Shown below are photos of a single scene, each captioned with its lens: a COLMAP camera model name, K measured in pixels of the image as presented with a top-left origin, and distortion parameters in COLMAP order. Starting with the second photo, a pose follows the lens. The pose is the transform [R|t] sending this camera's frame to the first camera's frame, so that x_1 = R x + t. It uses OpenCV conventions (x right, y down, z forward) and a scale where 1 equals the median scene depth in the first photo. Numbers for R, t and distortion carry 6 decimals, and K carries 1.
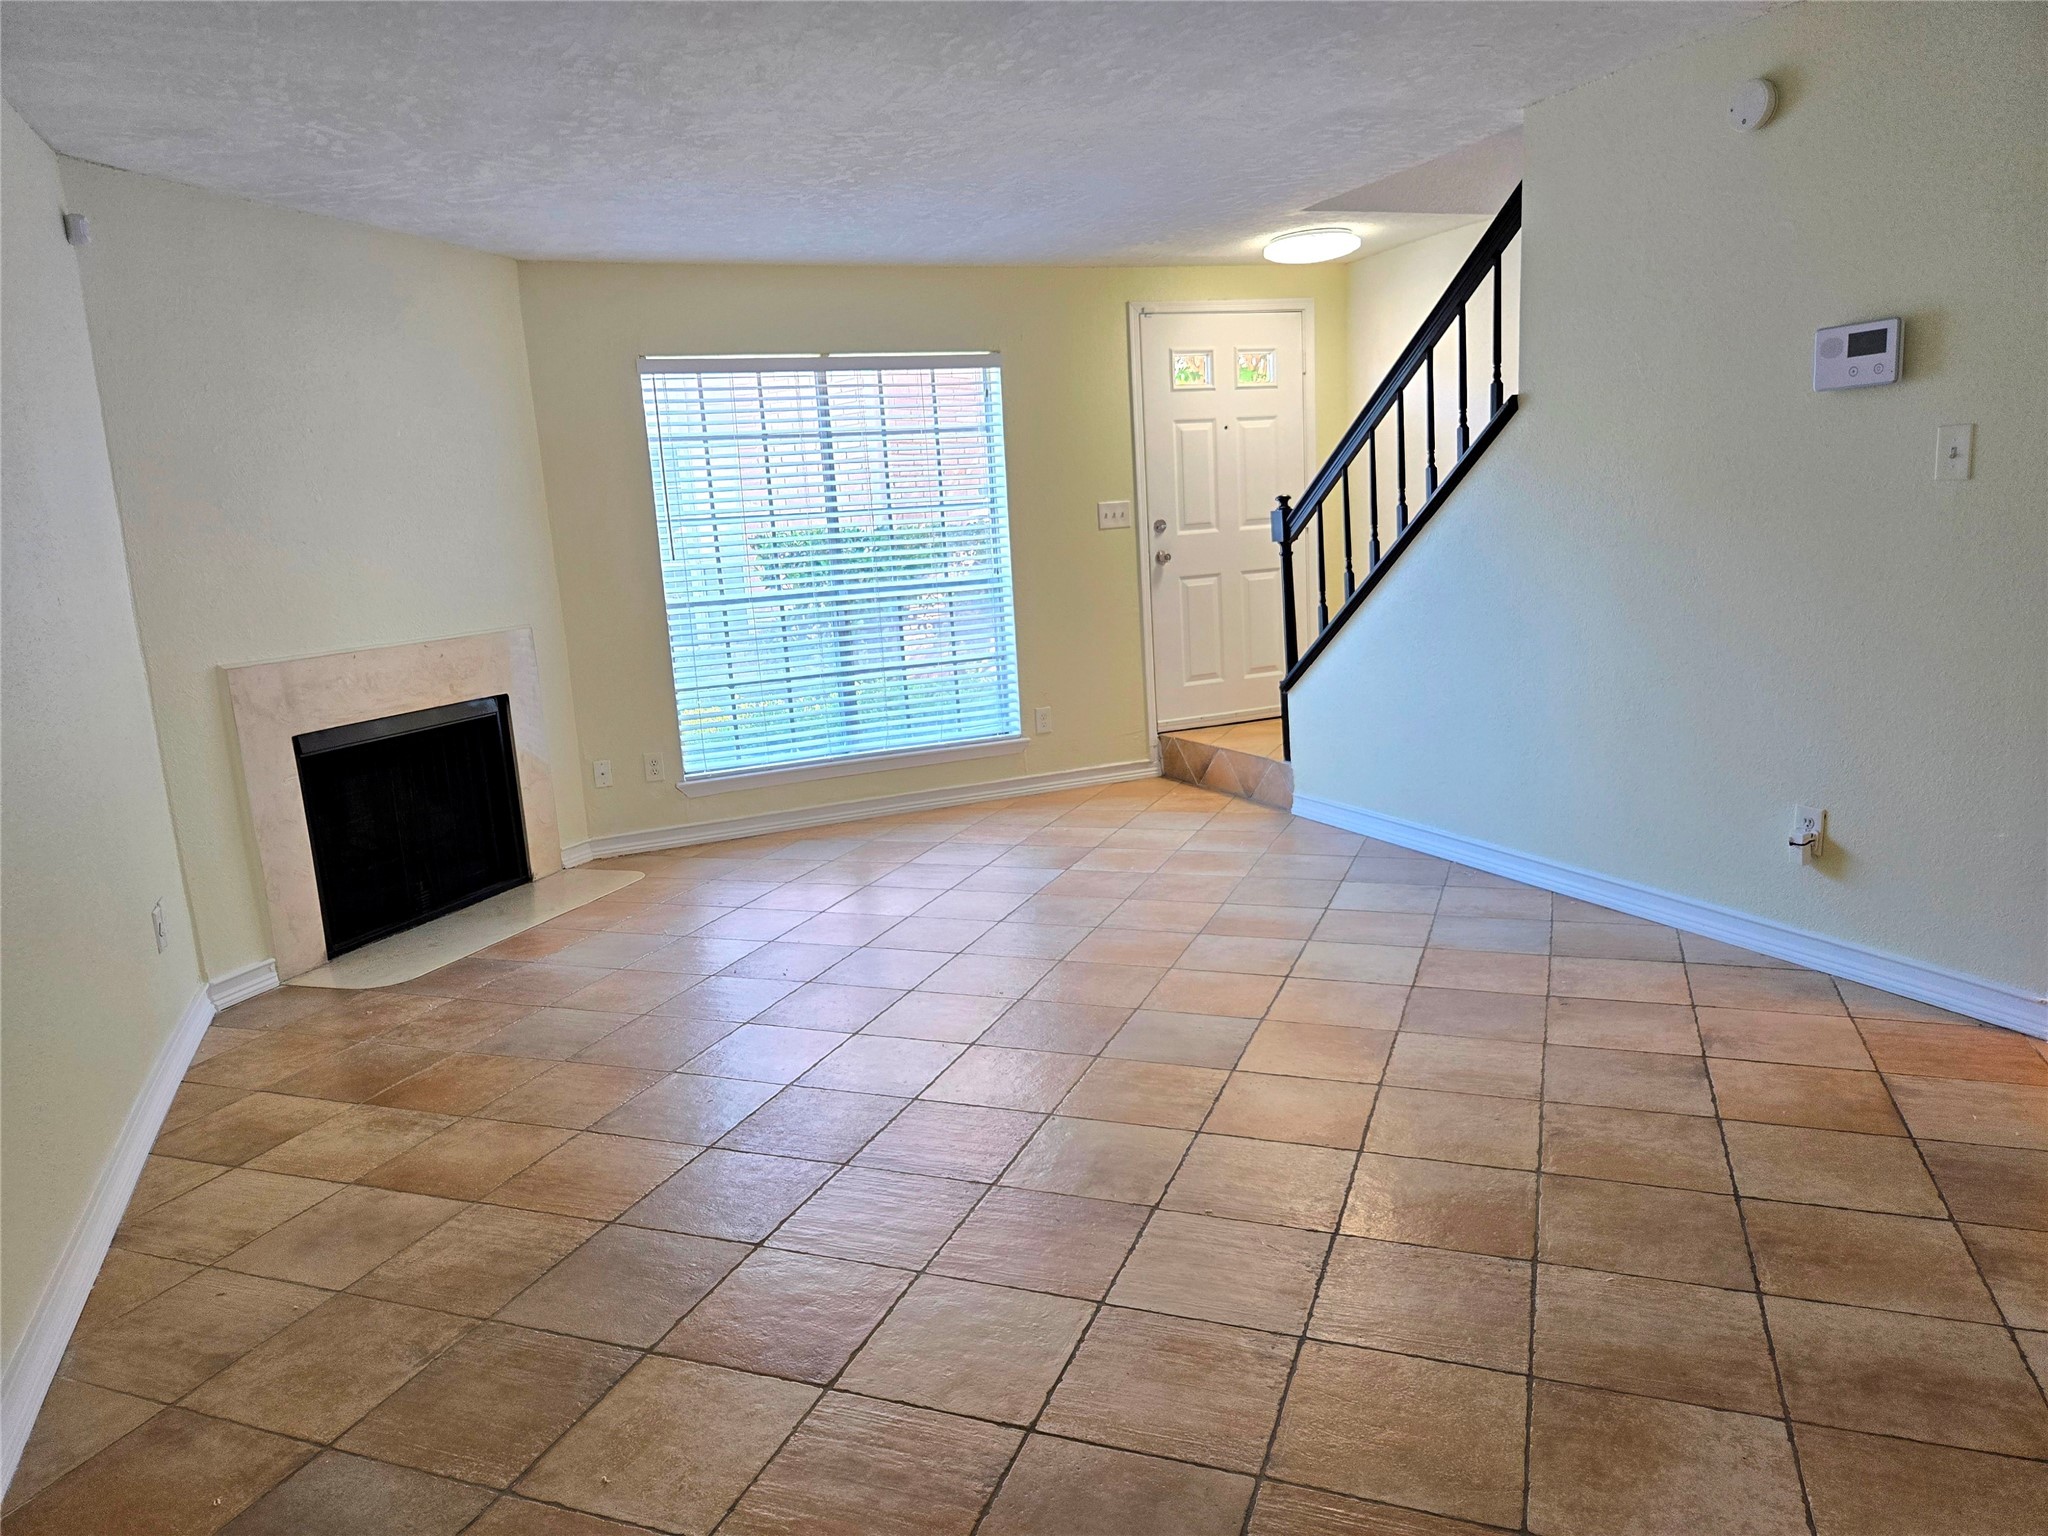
lens RADIAL K [[1377.8, 0, 1010.3], [0, 1377.8, 779.1], [0, 0, 1]] dist [0.060255, -0.054028]
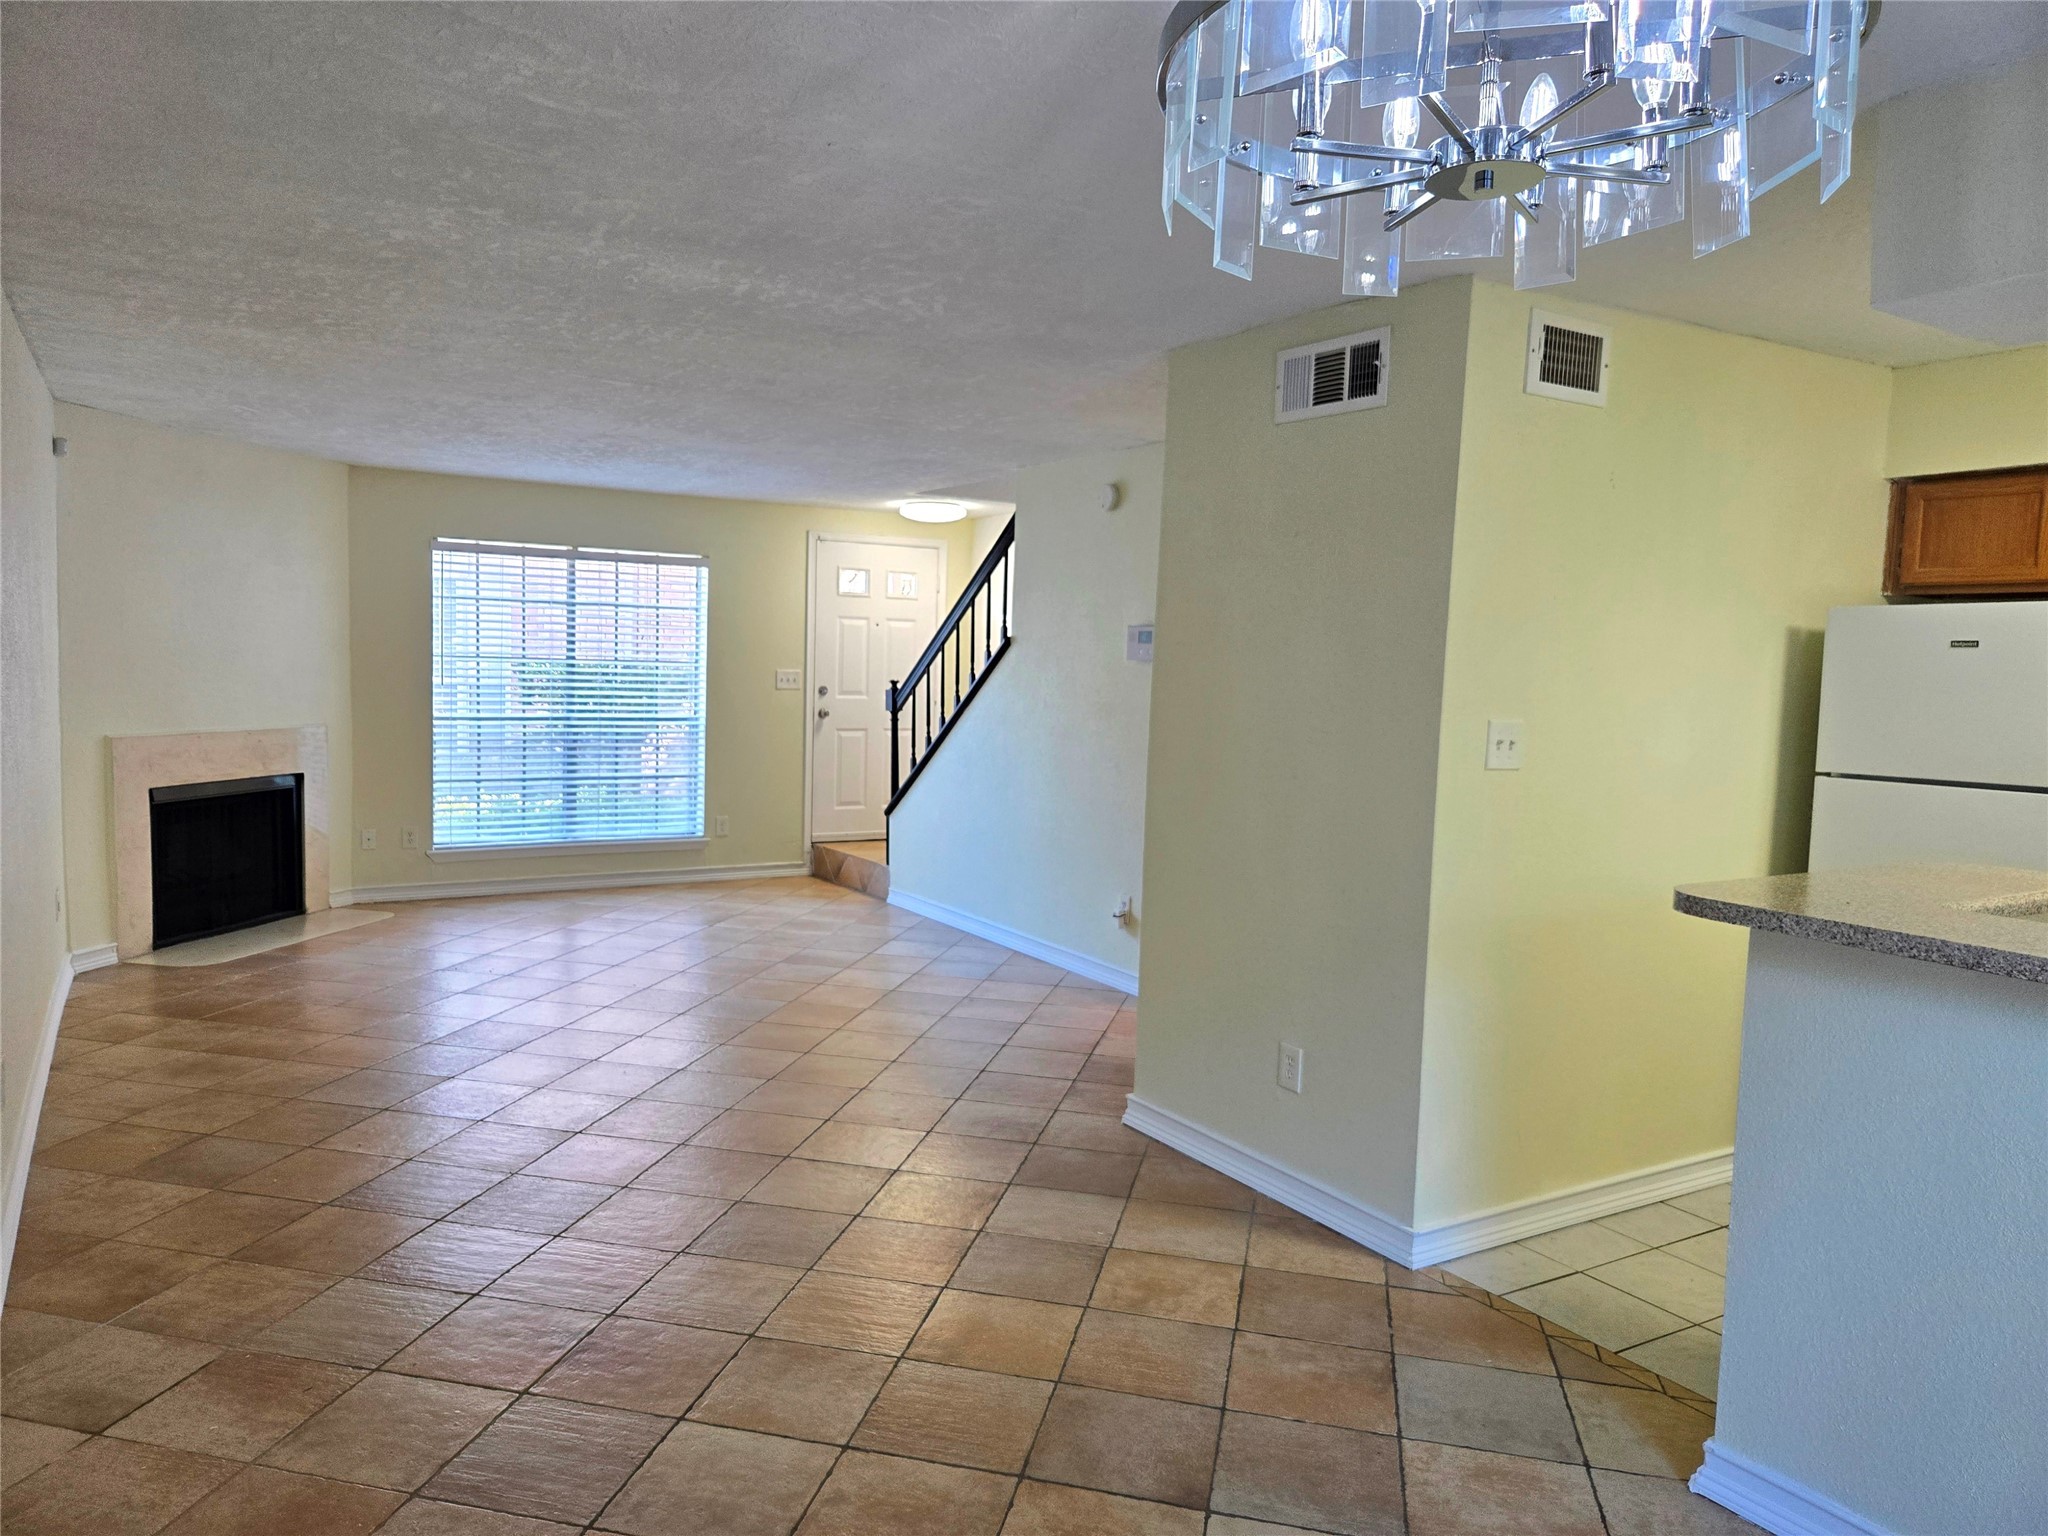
lens RADIAL K [[1377.8, 0, 993.3], [0, 1377.8, 770.9], [0, 0, 1]] dist [0.060255, -0.054028]
pose [[0.986101, 0.080109, 0.145562, 0.103327], [-0.063886, 0.991550, -0.112900, 0.047005], [-0.153376, 0.102031, 0.982886, -0.439689]]
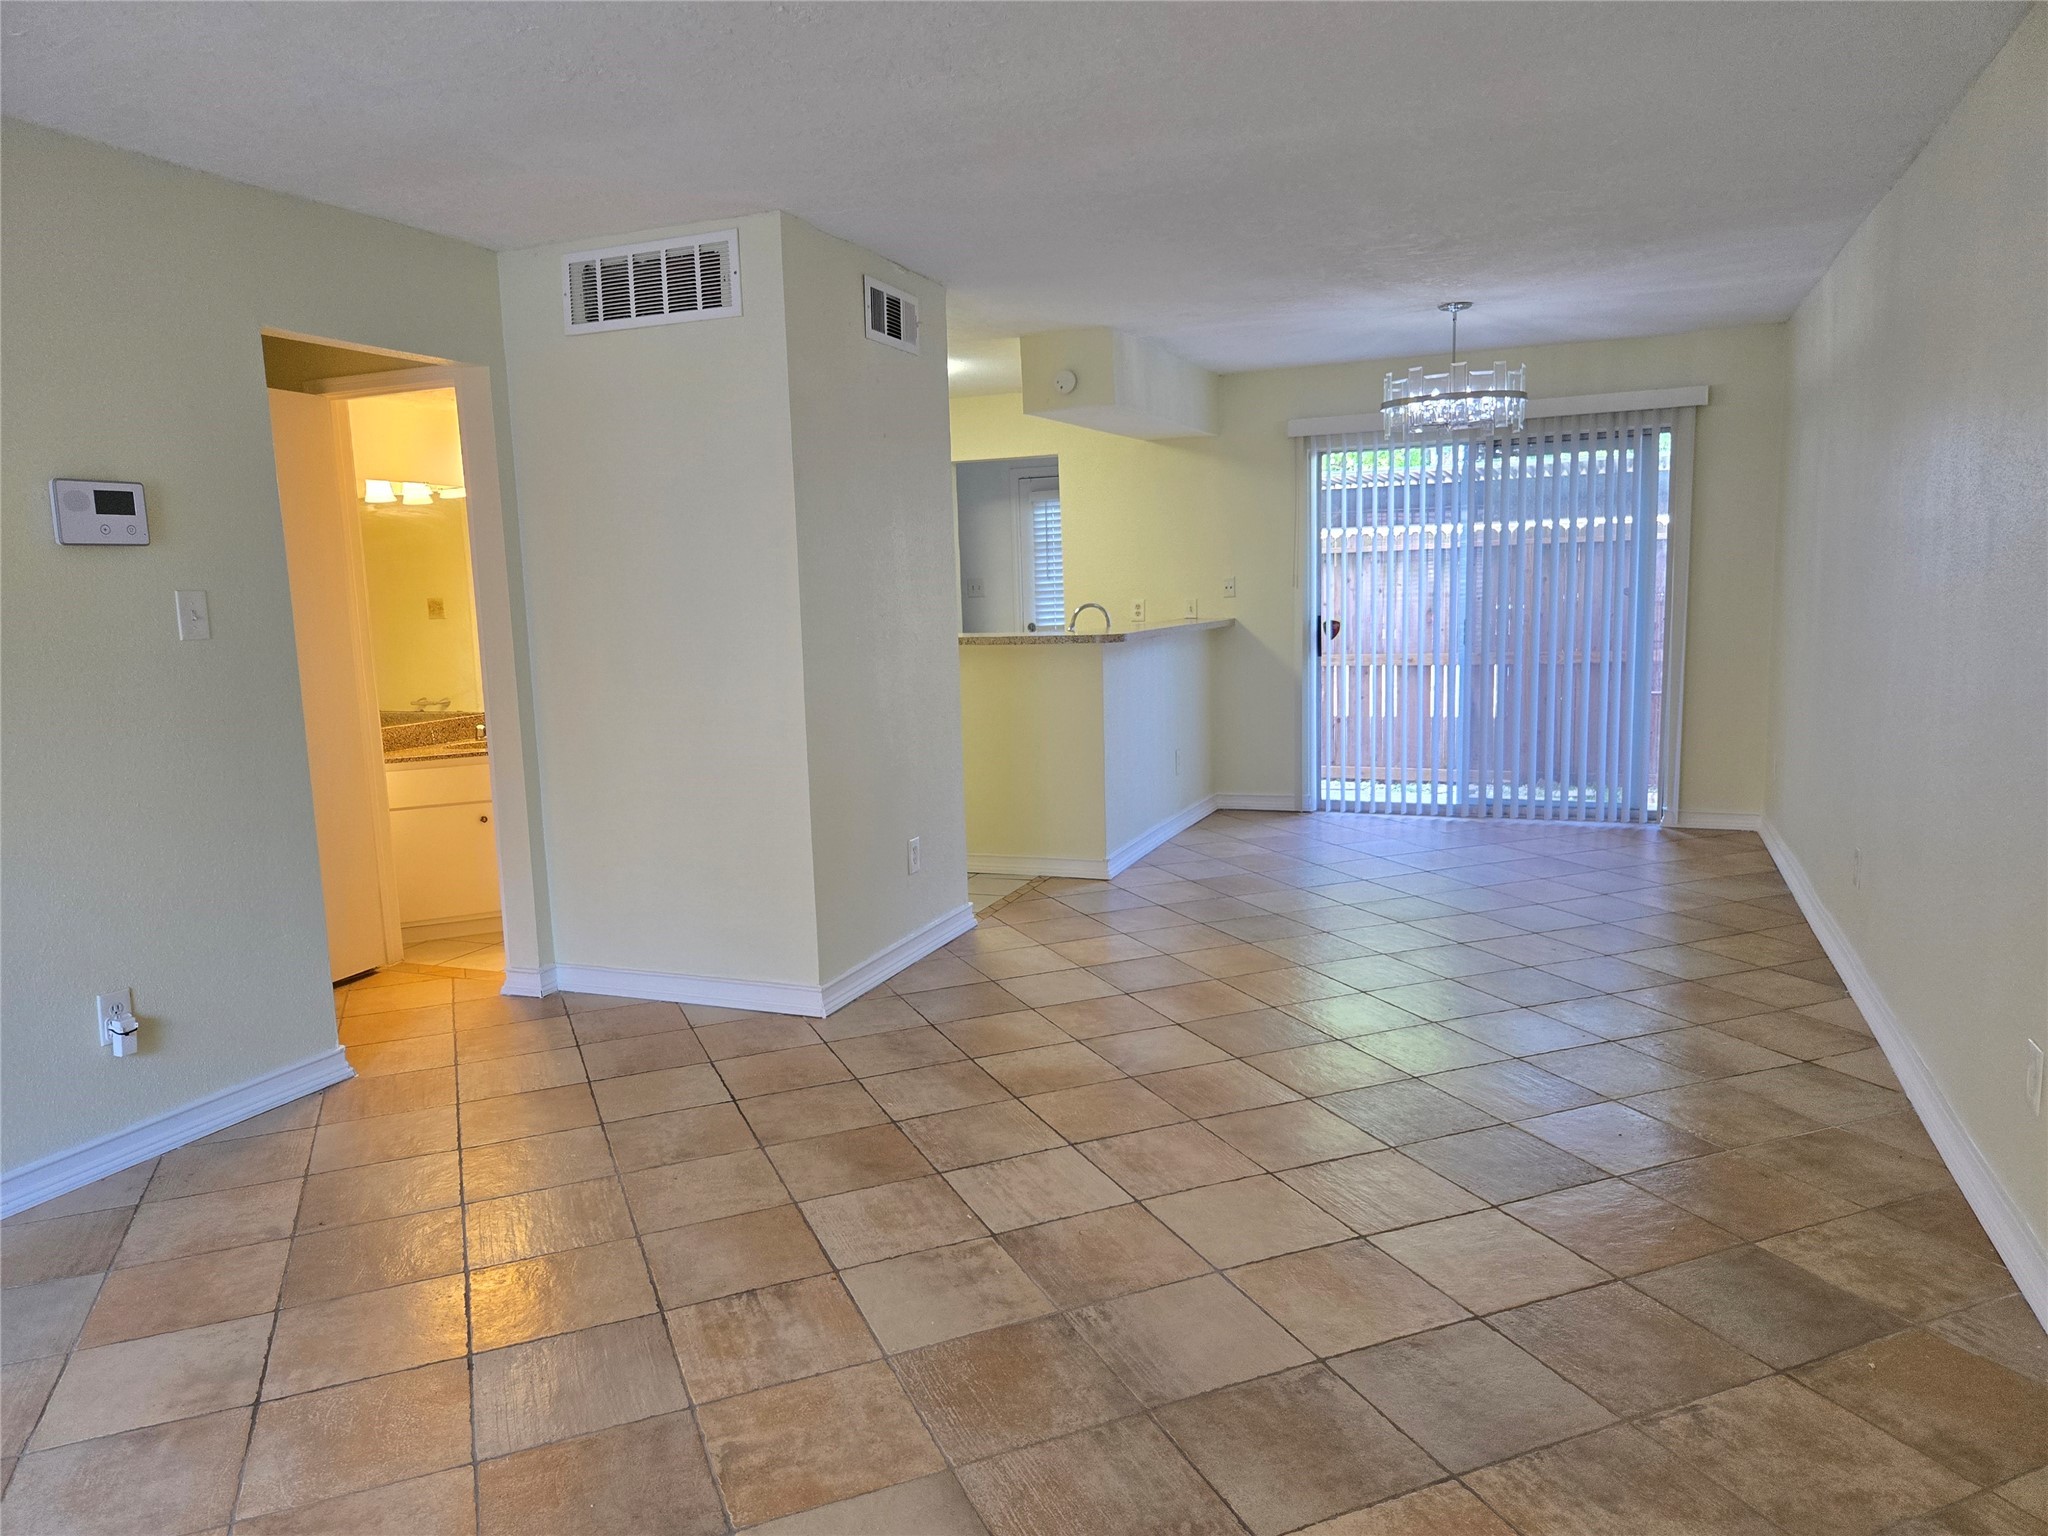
lens RADIAL K [[1377.8, 0, 1015.2], [0, 1377.8, 763.4], [0, 0, 1]] dist [0.060255, -0.054028]
pose [[-0.696229, -0.013548, 0.717692, -0.327296], [0.206379, 0.953830, 0.218212, -0.133092], [-0.687513, 0.300042, -0.661288, 0.767308]]
